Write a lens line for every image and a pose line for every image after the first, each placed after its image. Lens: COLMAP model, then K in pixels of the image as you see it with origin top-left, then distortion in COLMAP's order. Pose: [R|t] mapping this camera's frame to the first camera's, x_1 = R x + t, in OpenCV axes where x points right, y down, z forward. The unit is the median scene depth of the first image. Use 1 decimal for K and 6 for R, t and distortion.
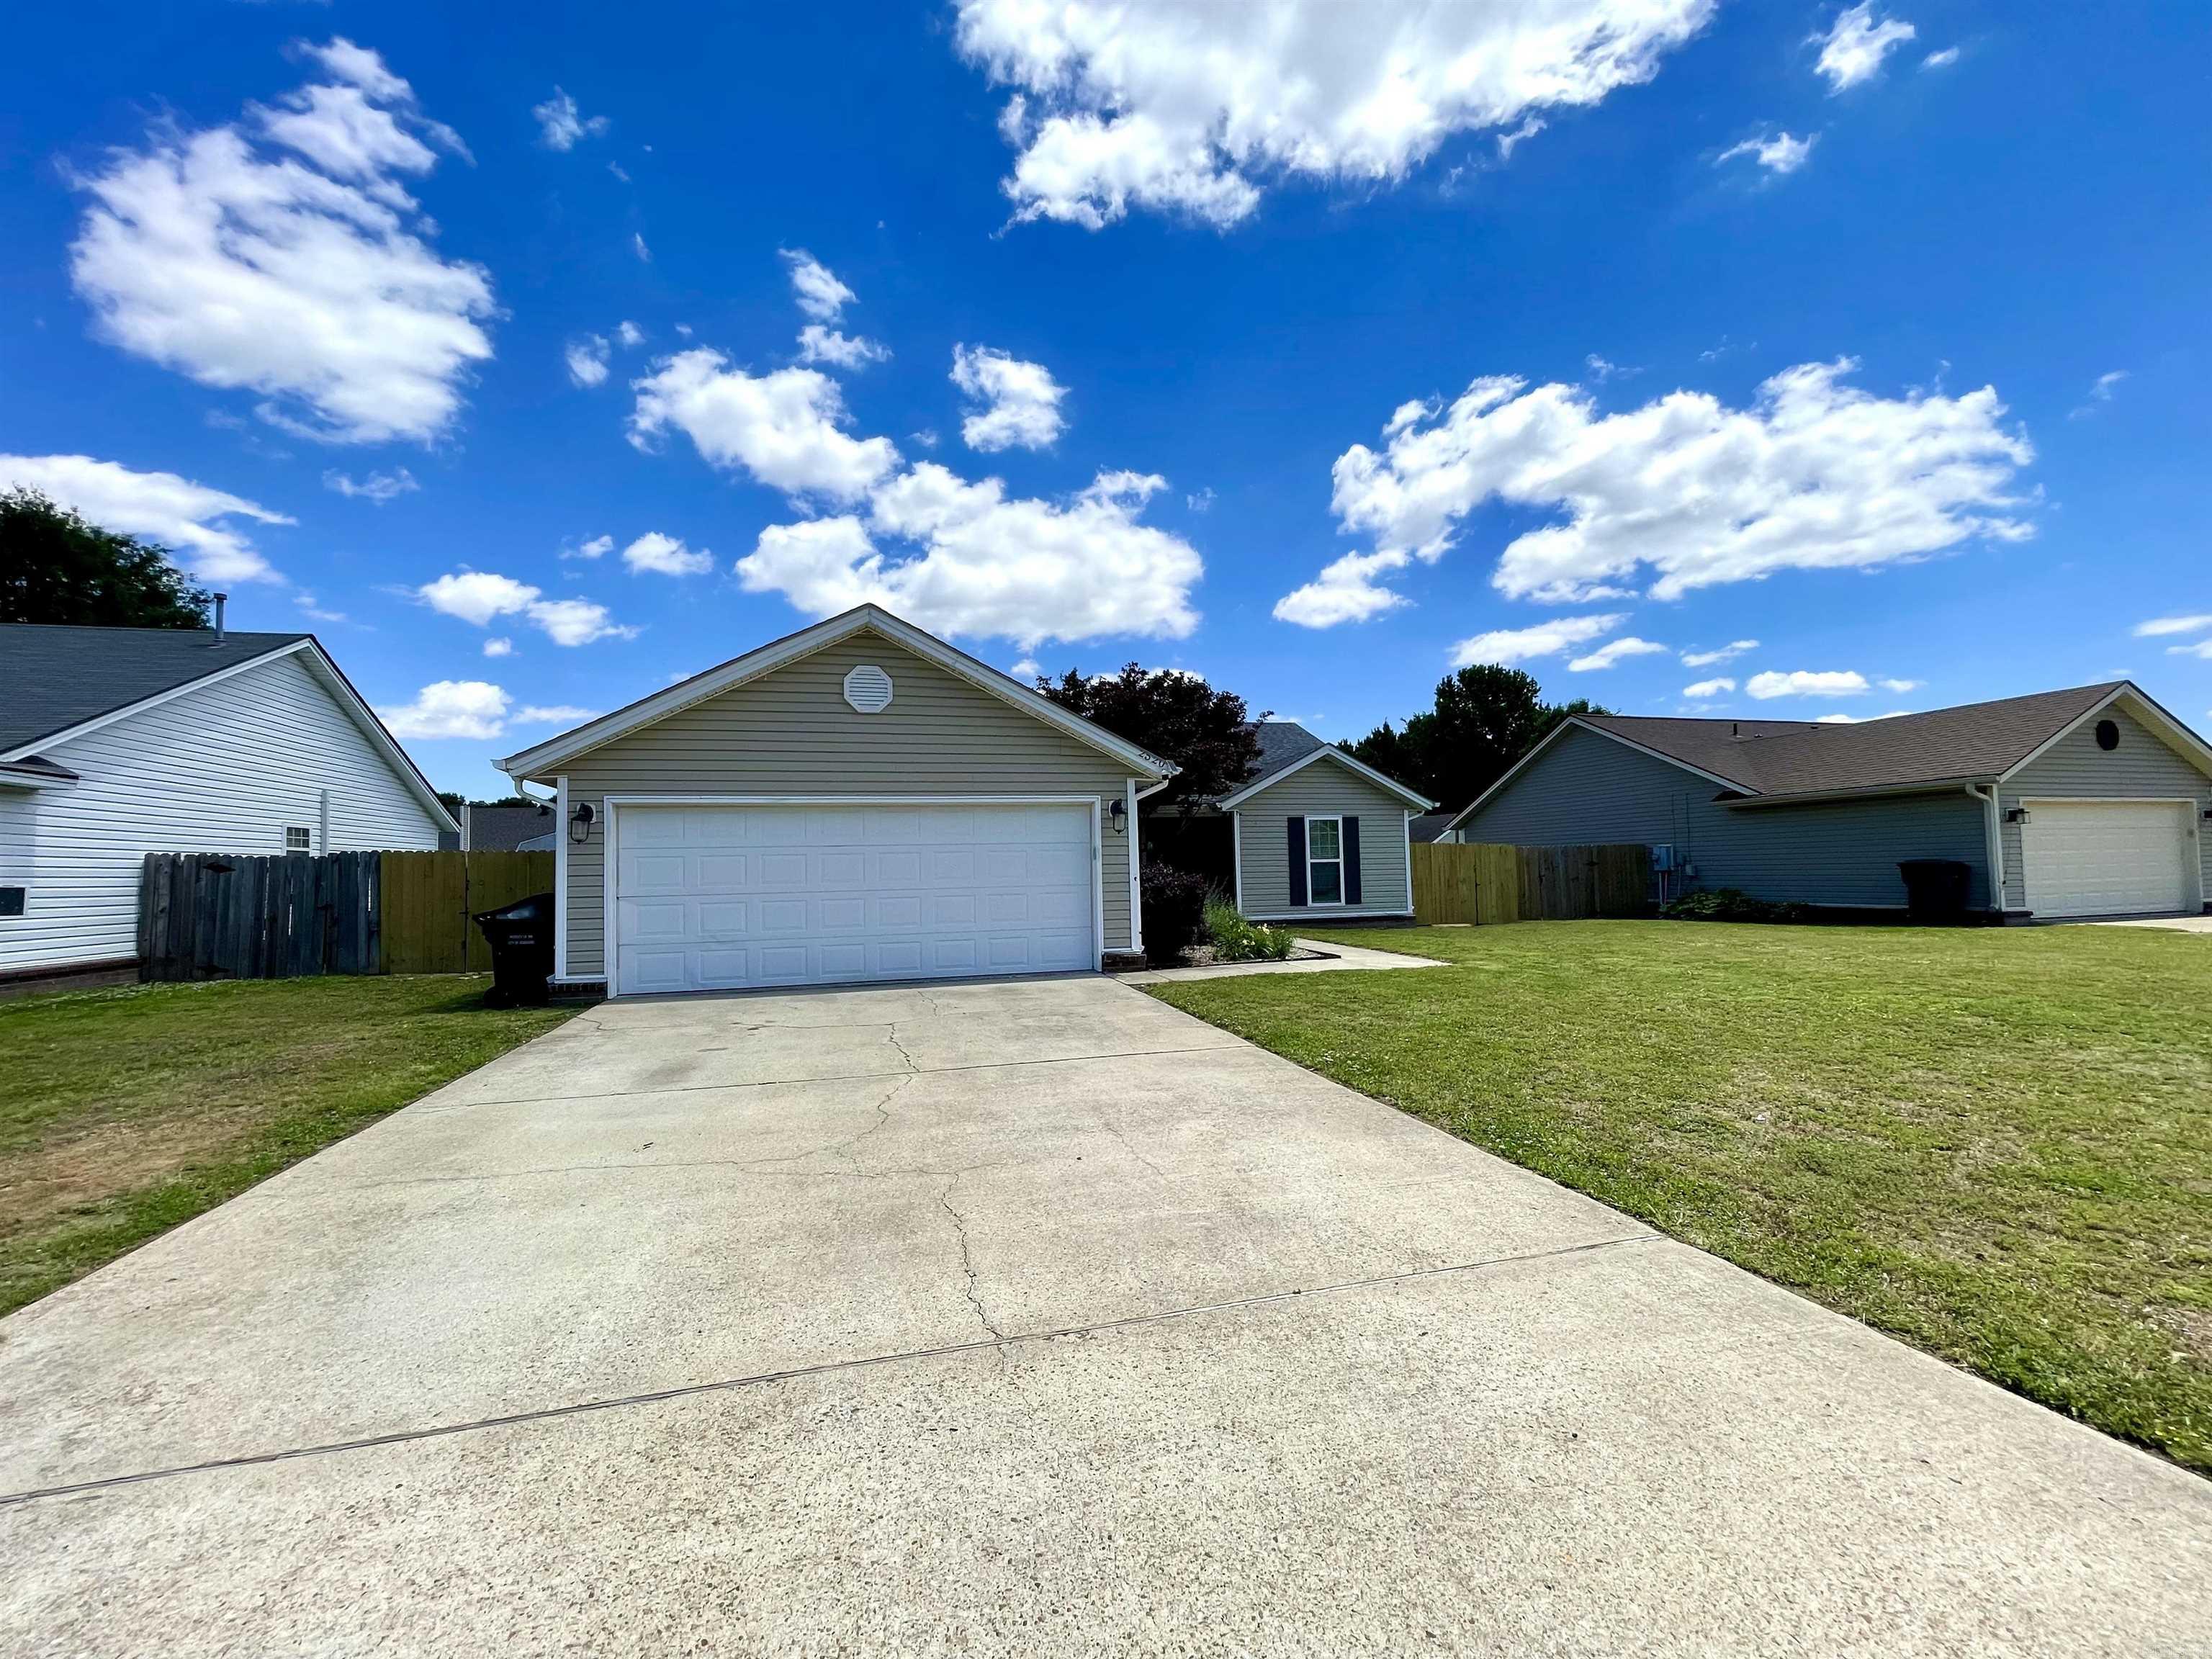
lens RADIAL K [[894.0, 0, 1100.9], [0, 894.0, 819.8], [0, 0, 1]] dist [0.000434, -0.000408]
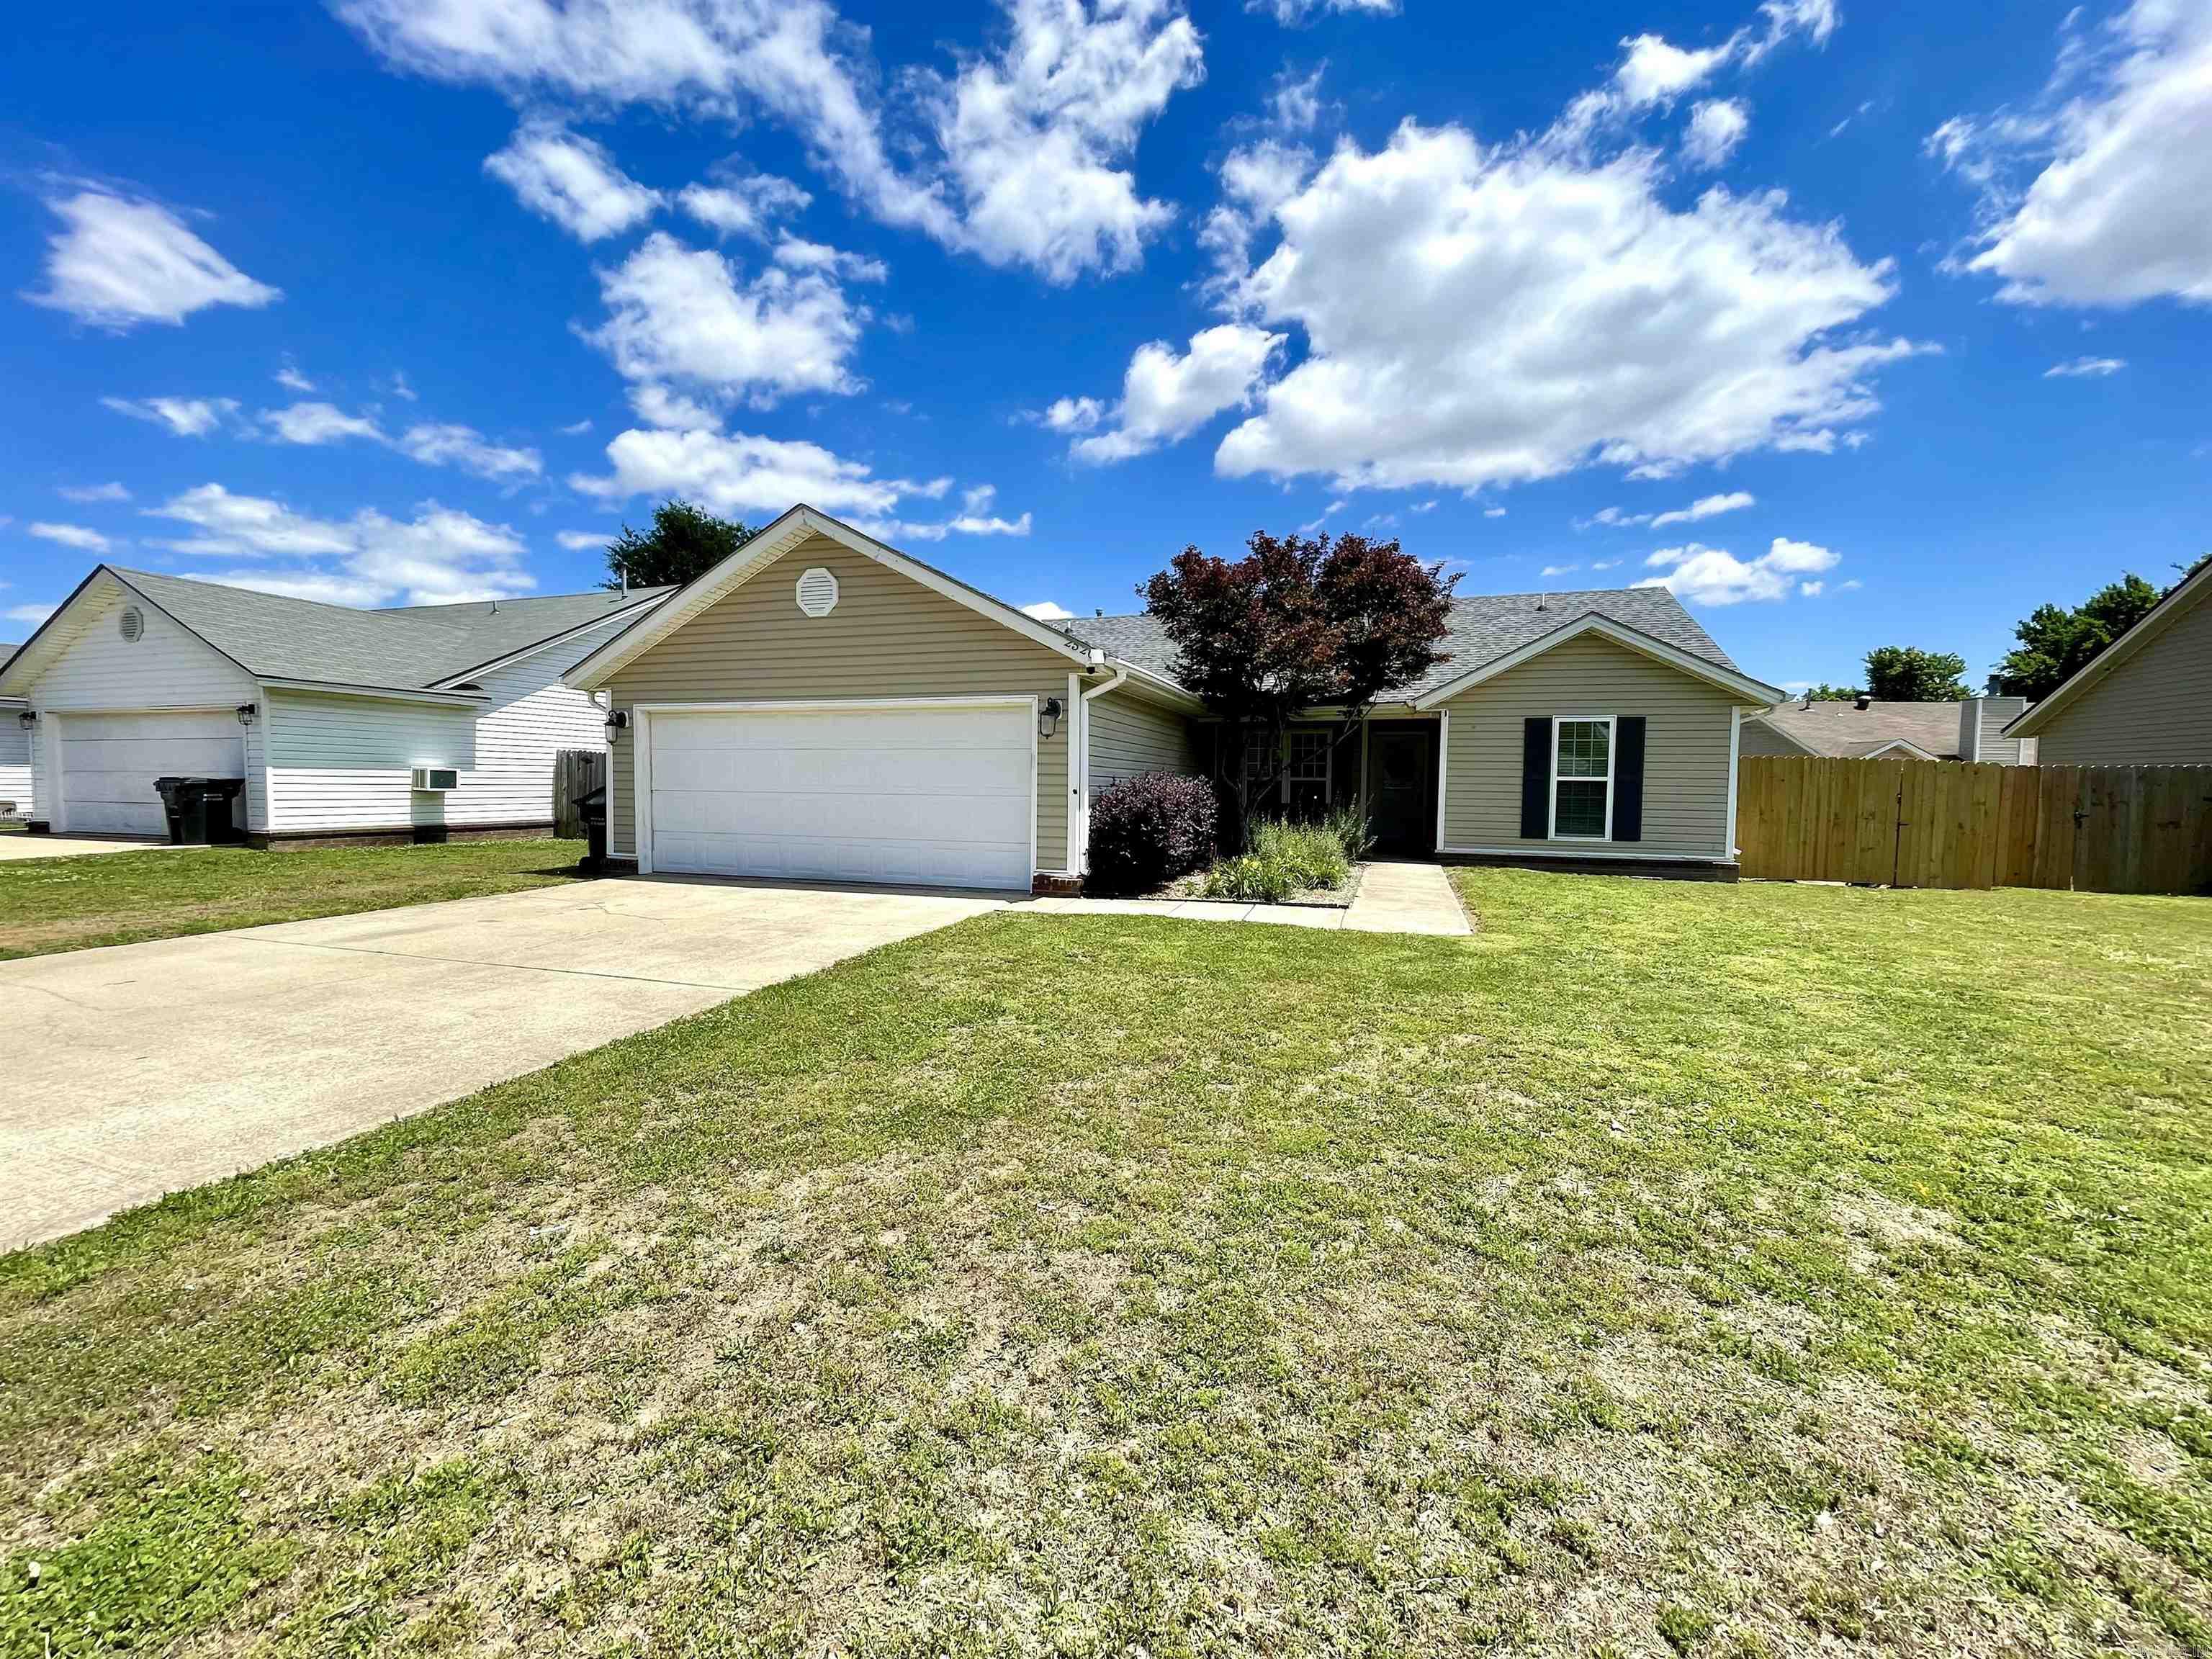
lens RADIAL K [[894.0, 0, 1112.8], [0, 894.0, 837.8], [0, 0, 1]] dist [0.000434, -0.000408]
pose [[0.831644, 0.064454, -0.551556, 0.499881], [0.004324, 0.992459, 0.122497, 0.004577], [0.555292, -0.104259, 0.825094, 0.279266]]
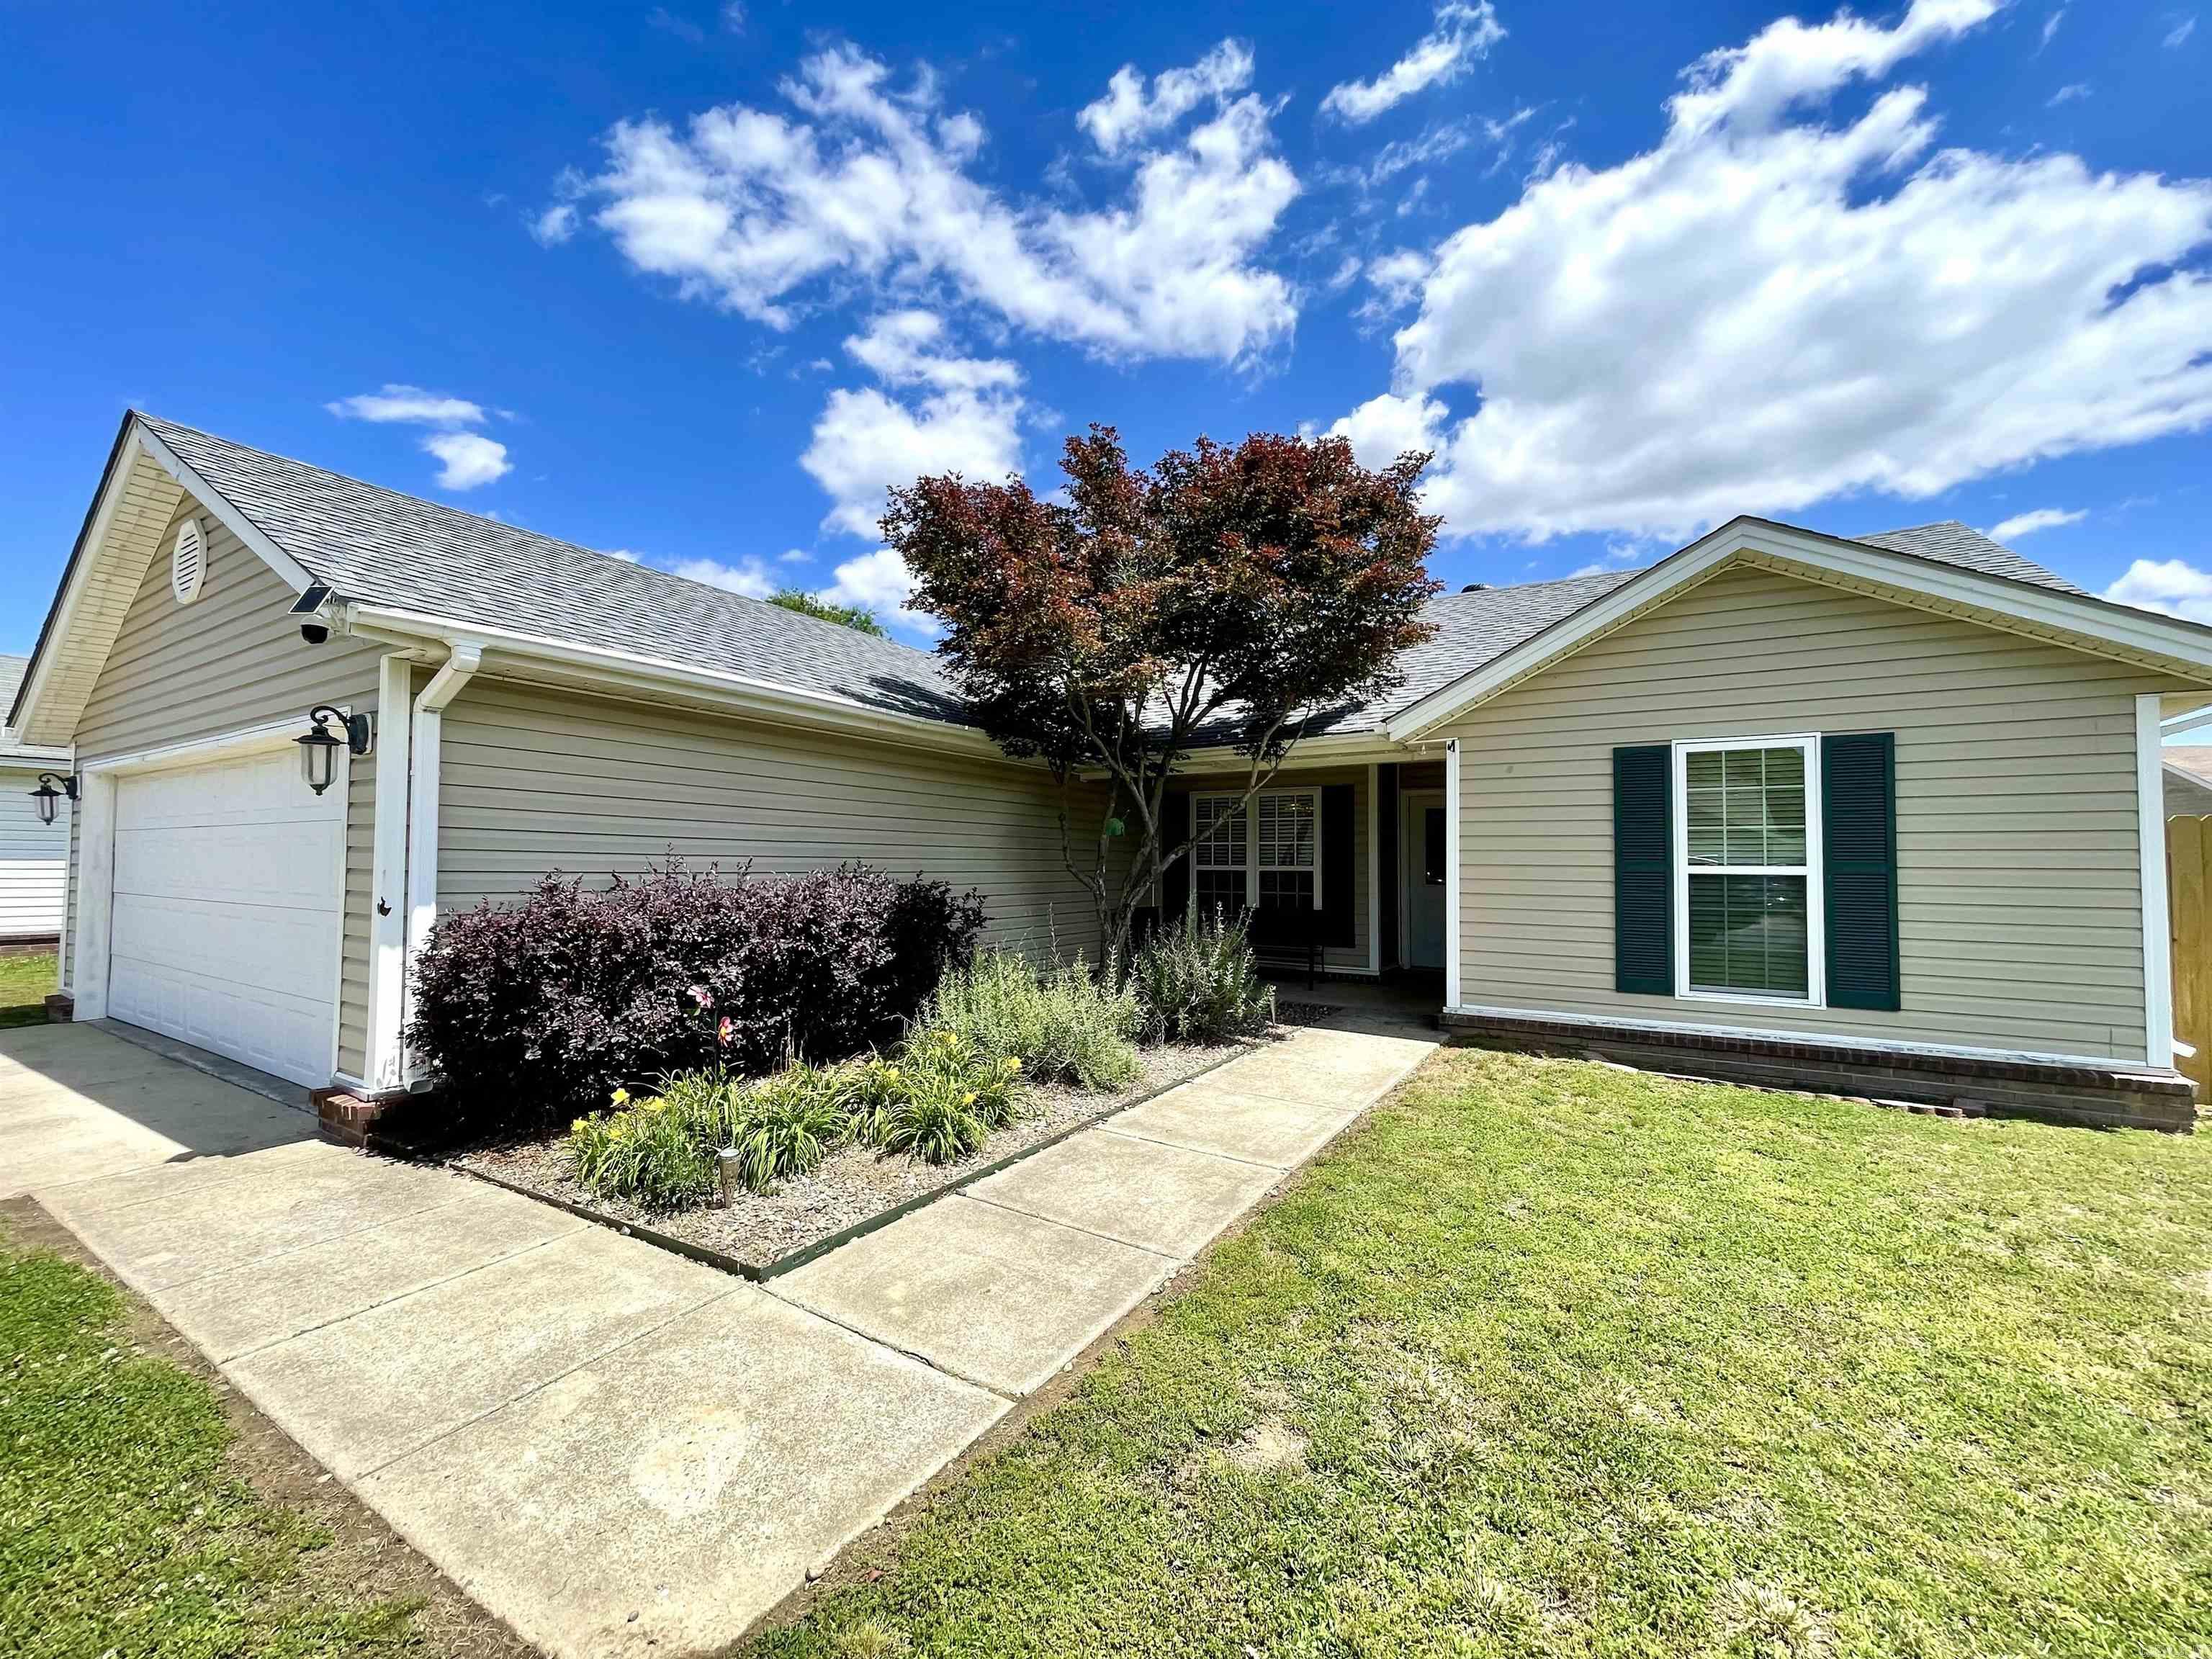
lens RADIAL K [[894.0, 0, 1091.9], [0, 894.0, 838.9], [0, 0, 1]] dist [0.000434, -0.000408]
pose [[0.692285, 0.002011, -0.721622, 0.479746], [0.018210, 0.999629, 0.020255, 0.033868], [0.721395, -0.027163, 0.691991, 0.872905]]
